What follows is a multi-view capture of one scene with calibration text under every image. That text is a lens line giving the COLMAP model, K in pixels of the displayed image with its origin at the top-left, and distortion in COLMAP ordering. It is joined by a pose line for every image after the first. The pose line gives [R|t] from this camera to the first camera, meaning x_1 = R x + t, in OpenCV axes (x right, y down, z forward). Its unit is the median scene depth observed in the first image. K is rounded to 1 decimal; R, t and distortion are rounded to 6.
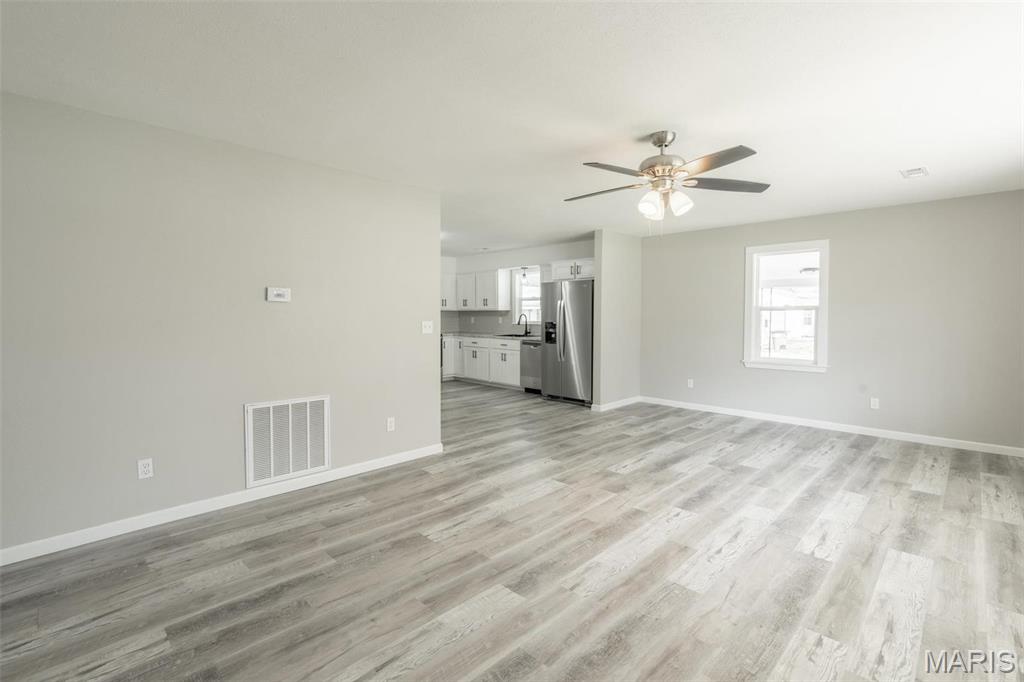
lens RADIAL K [[468.0, 0, 507.3], [0, 468.0, 324.4], [0, 0, 1]] dist [-0.011834, 0.000214]
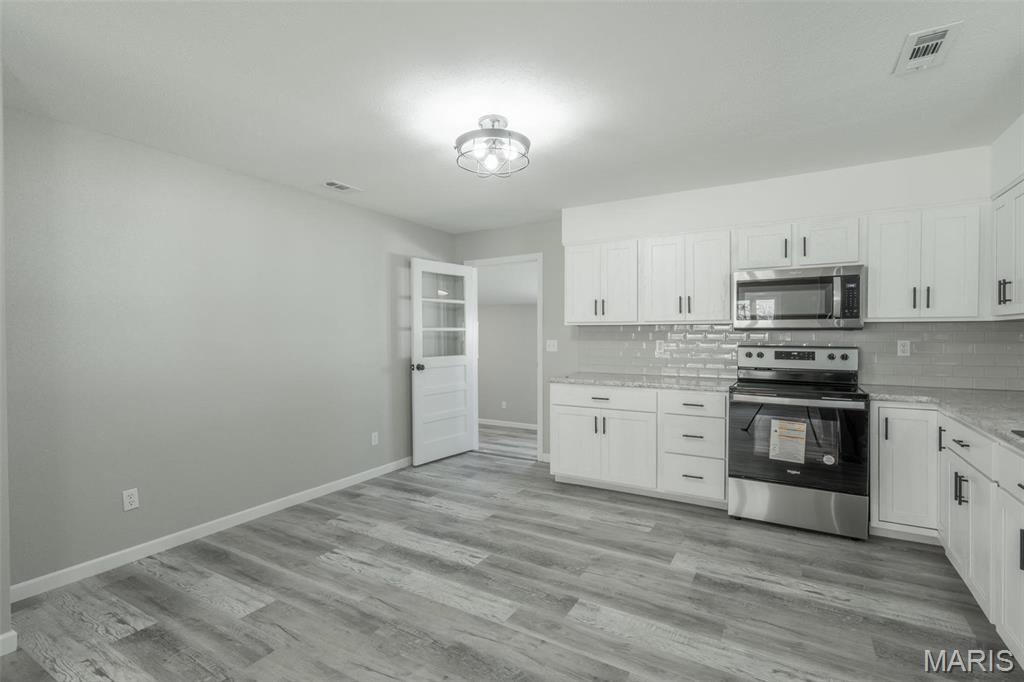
lens RADIAL K [[468.0, 0, 500.8], [0, 468.0, 341.1], [0, 0, 1]] dist [-0.011834, 0.000214]
pose [[0.228563, 0.011853, -0.973457, 0.290998], [-0.019280, 0.999785, 0.007647, -0.034667], [0.973338, 0.017020, 0.228743, 1.678729]]
